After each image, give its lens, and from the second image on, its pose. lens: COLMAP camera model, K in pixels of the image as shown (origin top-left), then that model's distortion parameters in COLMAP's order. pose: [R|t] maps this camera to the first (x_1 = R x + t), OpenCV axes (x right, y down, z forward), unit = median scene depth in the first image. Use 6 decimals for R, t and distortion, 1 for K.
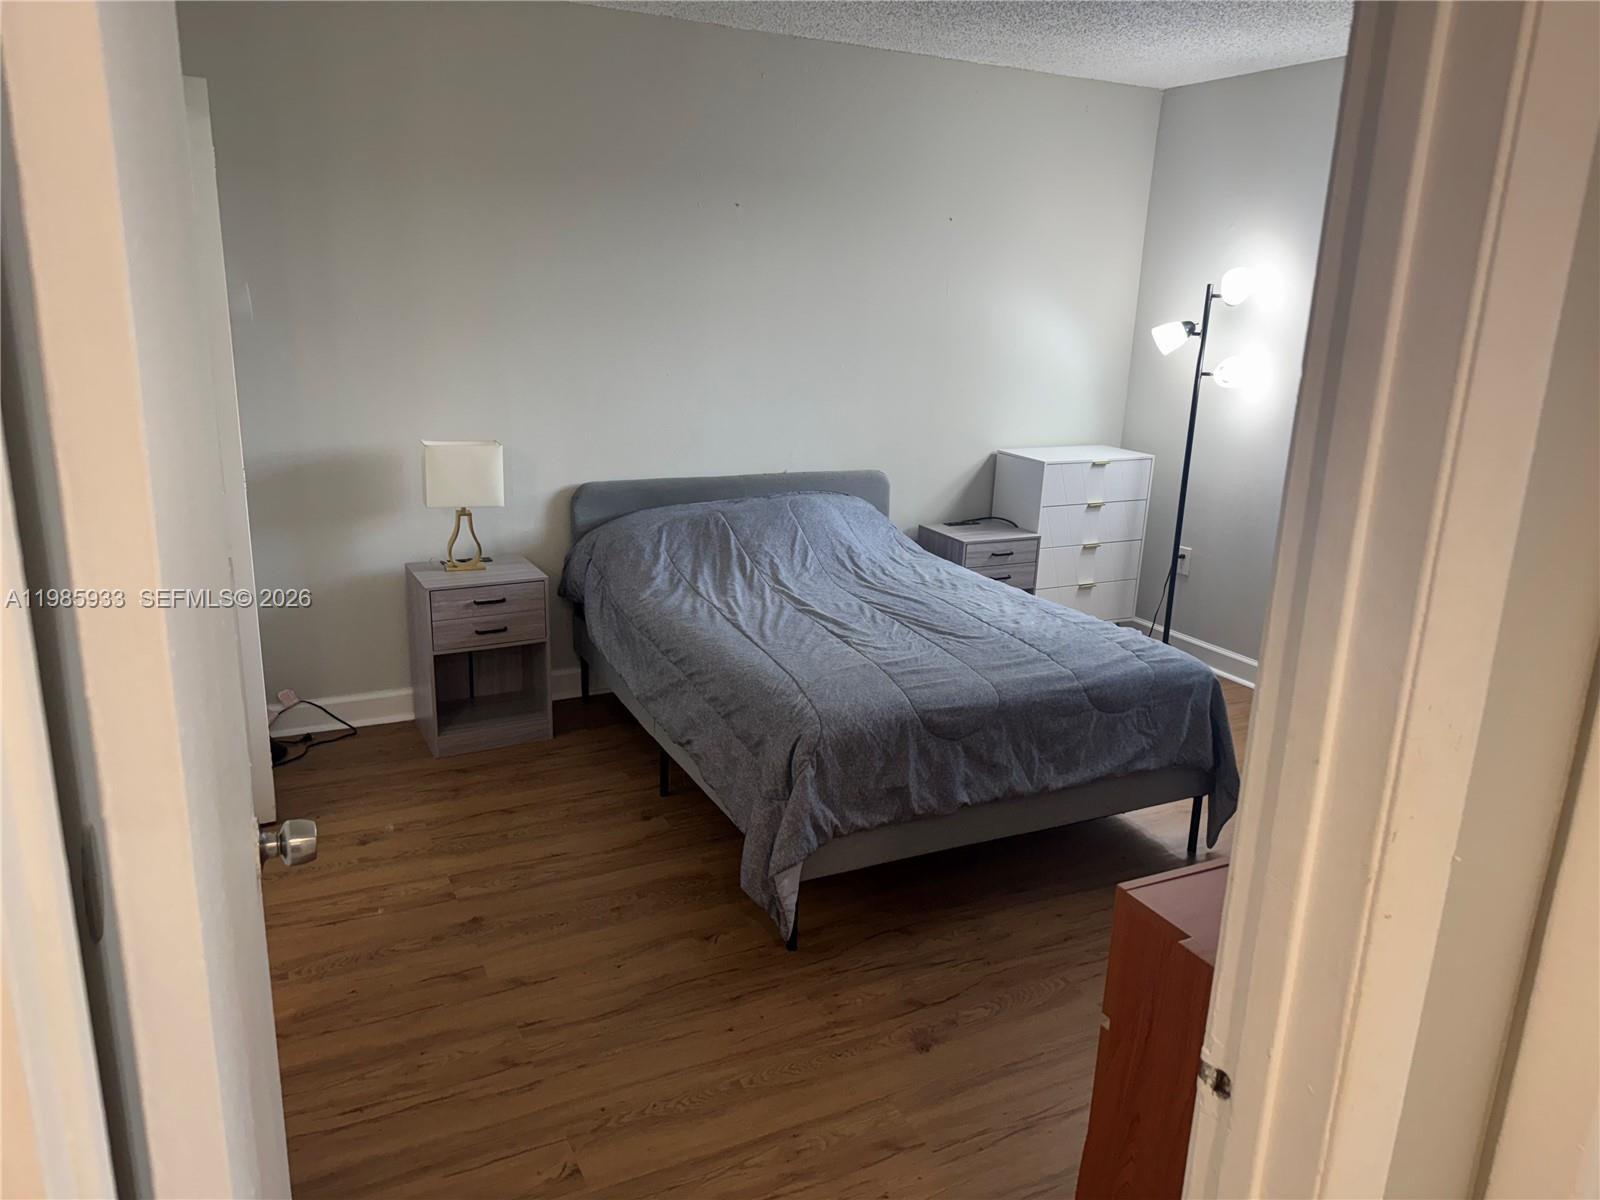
lens RADIAL K [[1121.2, 0, 808.2], [0, 1121.2, 595.4], [0, 0, 1]] dist [0.050326, -0.061574]
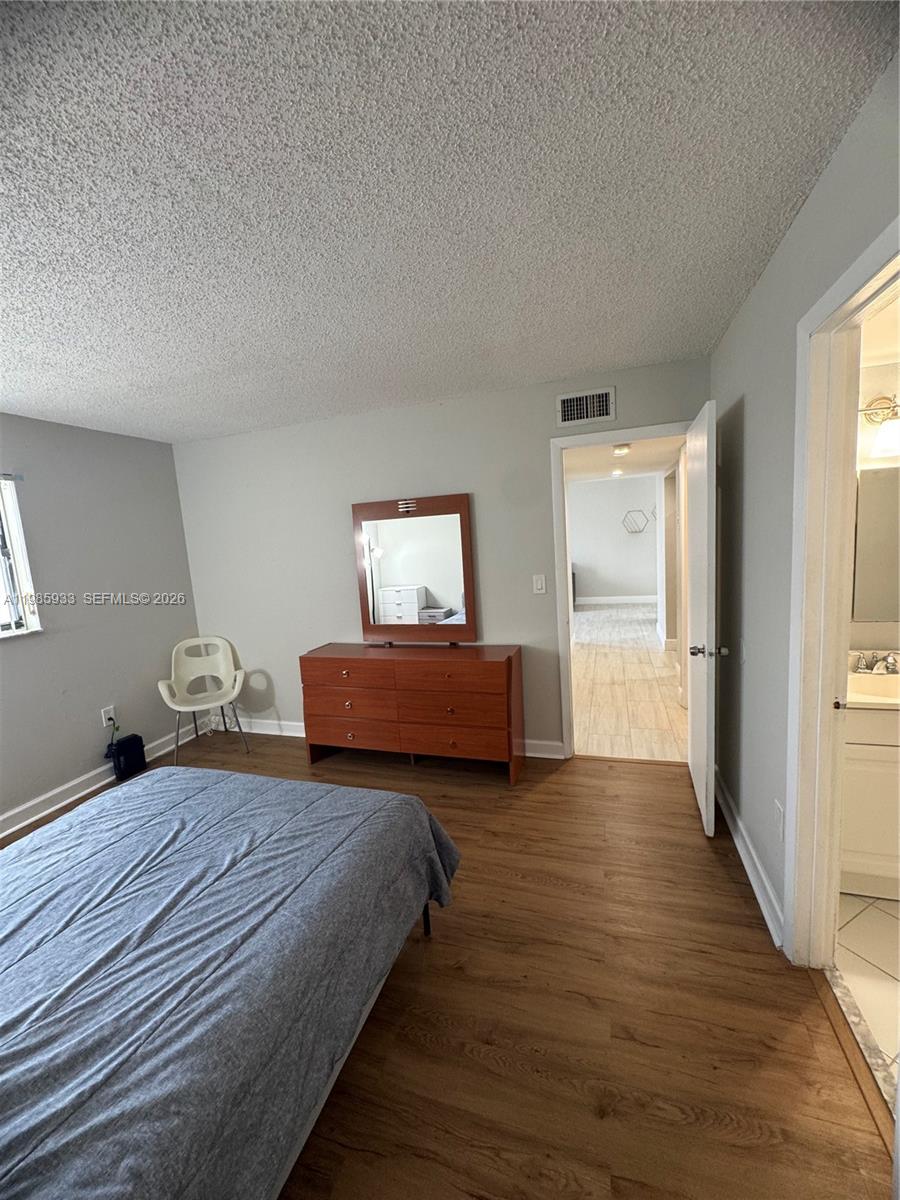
lens RADIAL K [[477.9, 0, 447.8], [0, 477.9, 602.4], [0, 0, 1]] dist [-0.006089, 0.001409]
pose [[-0.700441, -0.088922, 0.708149, -0.393828], [0.222895, 0.915326, 0.335405, -0.284203], [-0.678012, 0.392774, -0.621312, 1.000143]]
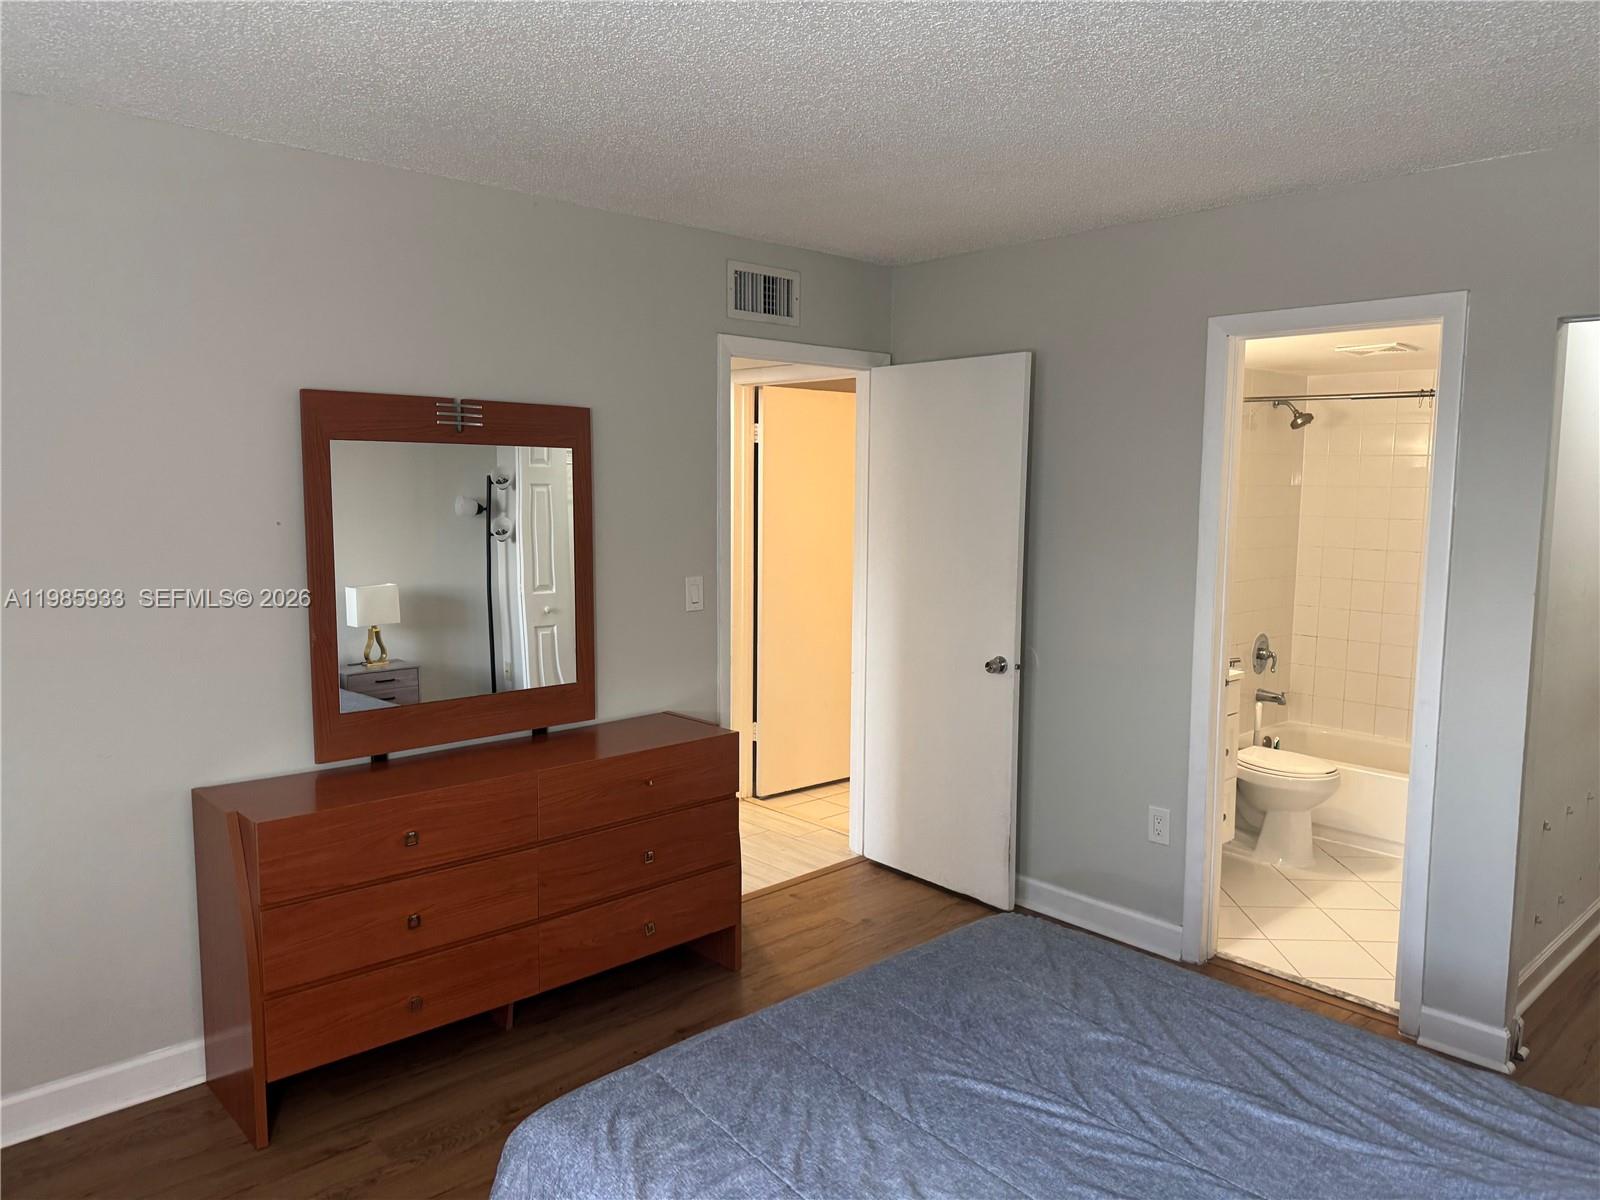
lens RADIAL K [[1121.2, 0, 797.7], [0, 1121.2, 604.6], [0, 0, 1]] dist [0.050326, -0.061574]
pose [[-0.962269, -0.015588, -0.271652, 0.368183], [-0.113113, 0.930923, 0.347257, -0.376477], [0.247474, 0.364882, -0.897562, 1.381199]]
